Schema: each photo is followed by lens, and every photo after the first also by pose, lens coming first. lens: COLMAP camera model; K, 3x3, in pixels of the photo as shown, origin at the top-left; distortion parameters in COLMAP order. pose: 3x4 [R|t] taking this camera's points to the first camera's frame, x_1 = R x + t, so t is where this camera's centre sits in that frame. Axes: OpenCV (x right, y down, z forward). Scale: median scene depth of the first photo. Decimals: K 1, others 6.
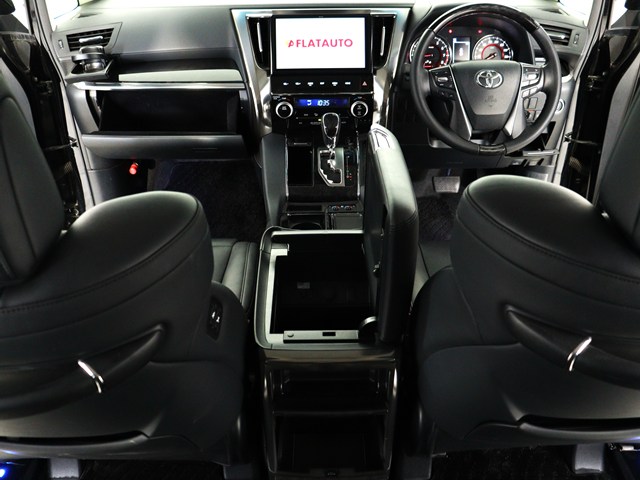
lens RADIAL K [[583.0, 0, 322.7], [0, 583.0, 241.9], [0, 0, 1]] dist [-0.171111, 0.124810]
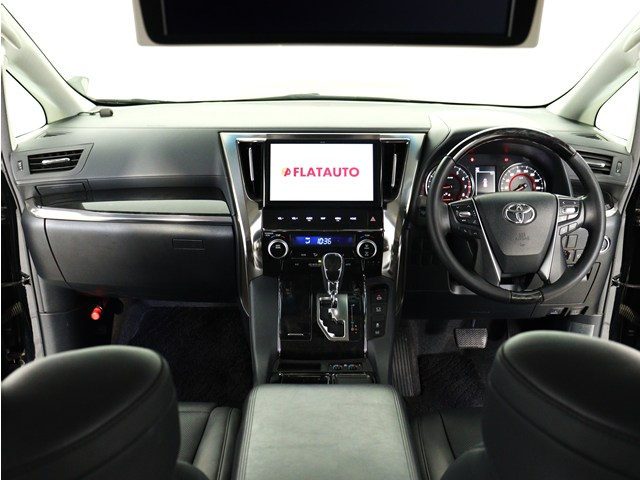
lens RADIAL K [[690.3, 0, 325.4], [0, 690.3, 238.5], [0, 0, 1]] dist [-0.119748, 0.000000]
pose [[0.999922, 0.012323, 0.001847, 0.001045], [-0.011532, 0.971309, -0.237543, -0.003760], [-0.004721, 0.237503, 0.971375, 0.015123]]
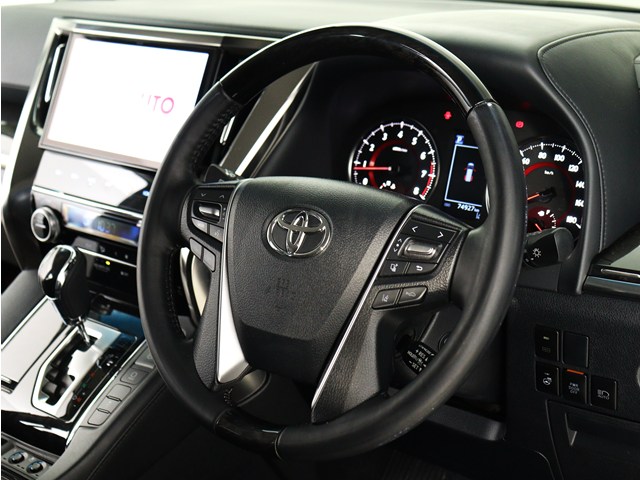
lens RADIAL K [[961.2, 0, 319.9], [0, 961.2, 239.7], [0, 0, 1]] dist [0.043688, 0.000000]
pose [[0.795946, 0.200470, -0.571211, 0.569398], [-0.328226, 0.935756, -0.128952, -0.188129], [0.508663, 0.290125, 0.810610, 0.471956]]
